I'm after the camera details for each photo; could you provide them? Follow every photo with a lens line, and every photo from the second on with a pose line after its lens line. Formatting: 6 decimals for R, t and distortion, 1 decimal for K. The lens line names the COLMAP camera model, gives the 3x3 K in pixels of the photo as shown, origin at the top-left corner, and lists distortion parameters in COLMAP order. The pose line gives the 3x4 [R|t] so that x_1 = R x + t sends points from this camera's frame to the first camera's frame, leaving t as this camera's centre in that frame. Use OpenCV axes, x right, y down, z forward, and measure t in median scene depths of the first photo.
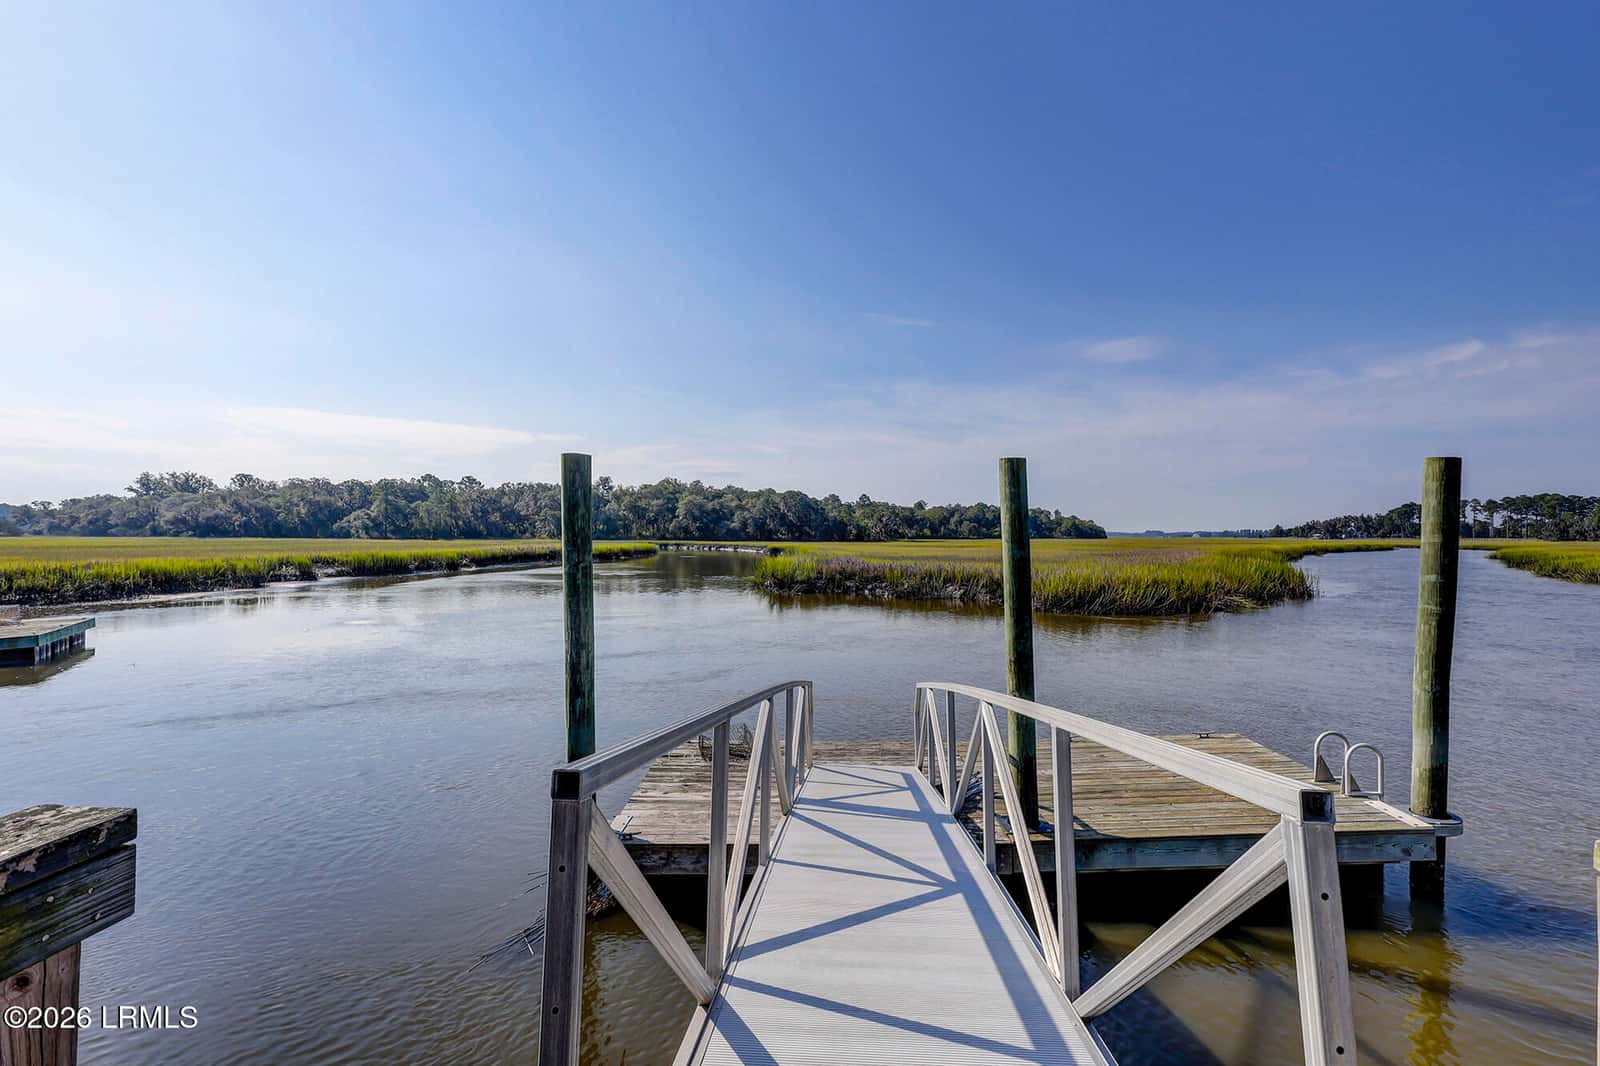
lens RADIAL K [[738.6, 0, 800.0], [0, 738.6, 533.0], [0, 0, 1]] dist [0.001318, 0.000780]
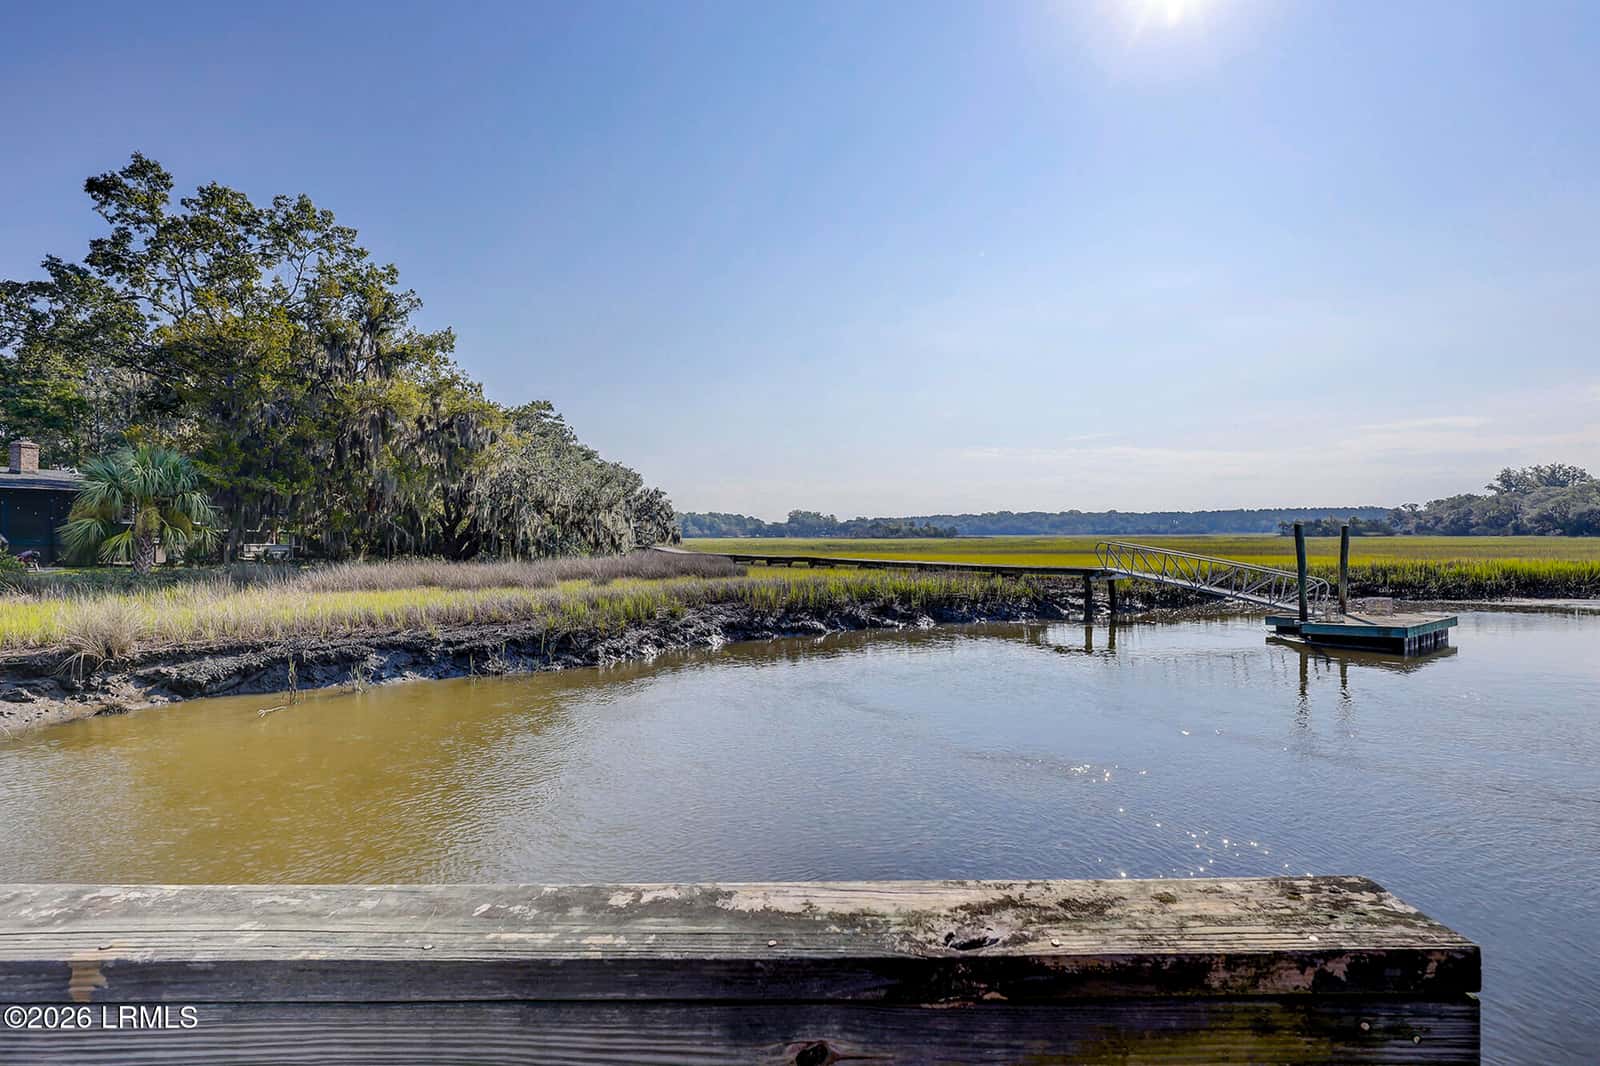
lens RADIAL K [[755.4, 0, 805.0], [0, 755.4, 535.6], [0, 0, 1]] dist [0.000793, -0.000321]
pose [[0.097339, -0.005479, -0.995236, -0.003756], [0.010100, 0.999939, -0.004517, 0.000000], [0.995200, -0.009612, 0.097389, 0.004511]]
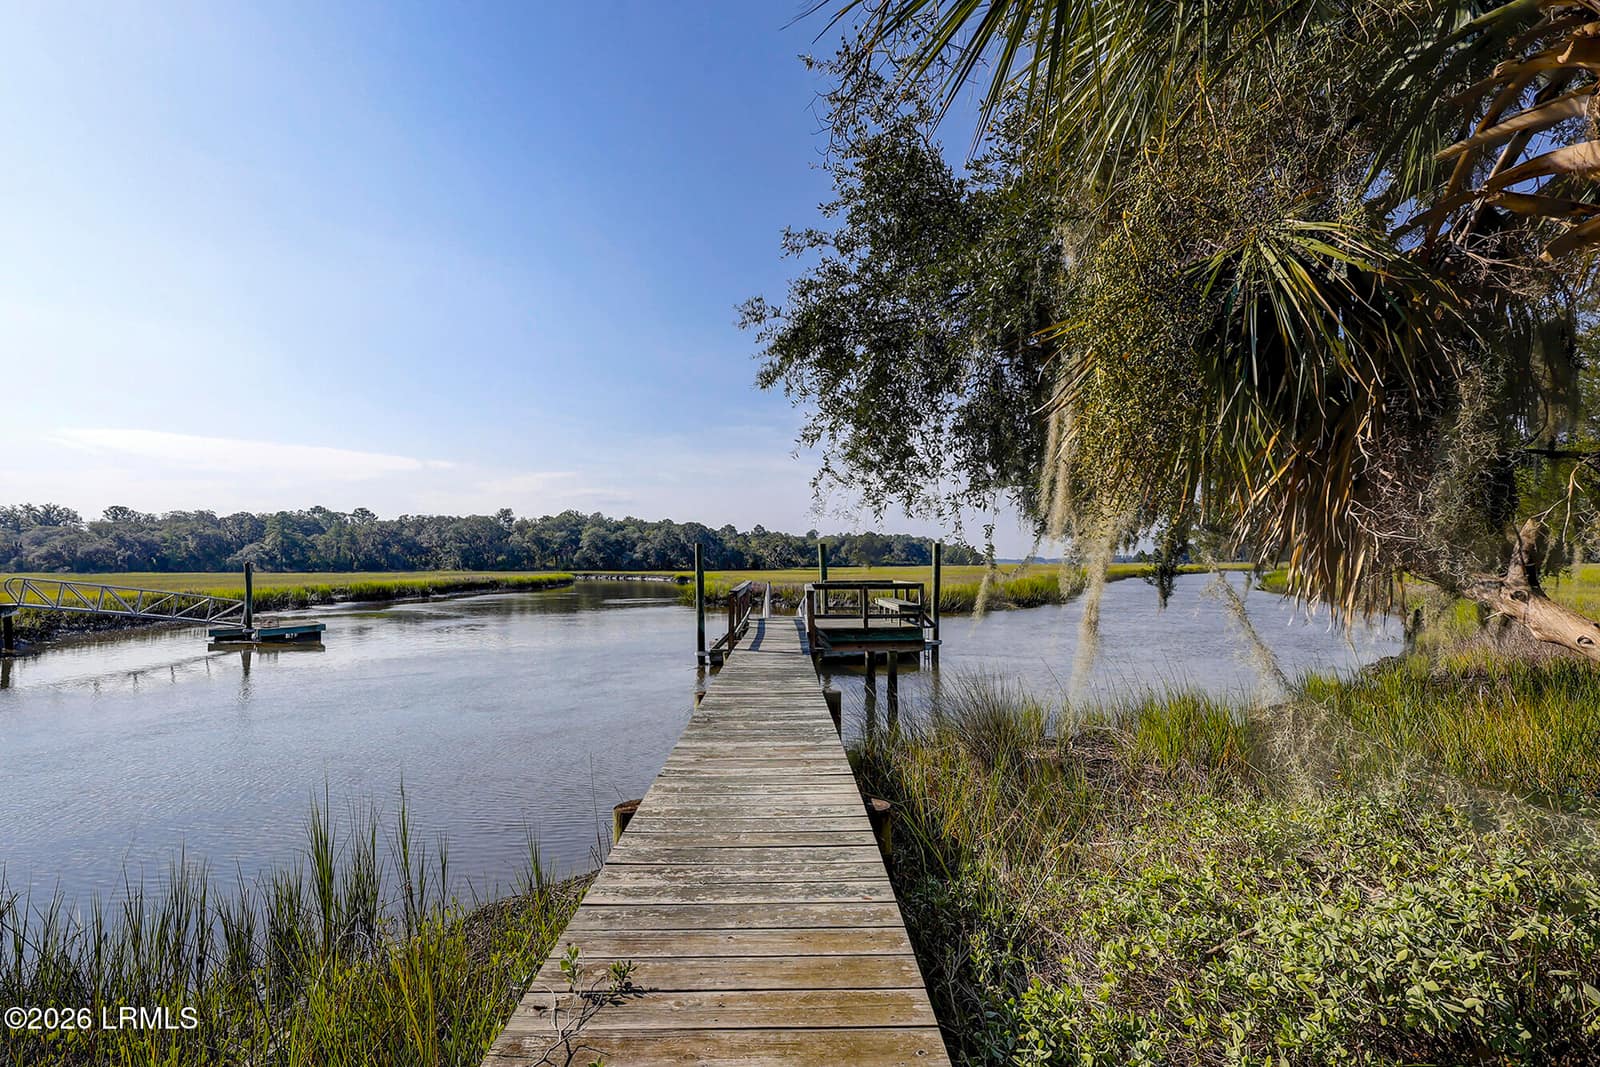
lens RADIAL K [[768.9, 0, 793.8], [0, 768.9, 531.5], [0, 0, 1]] dist [0.001494, 0.001784]
pose [[0.990877, -0.003492, 0.134728, -0.015909], [0.008757, 0.999220, -0.038502, -0.001010], [-0.134488, 0.039330, 0.990134, -0.121621]]
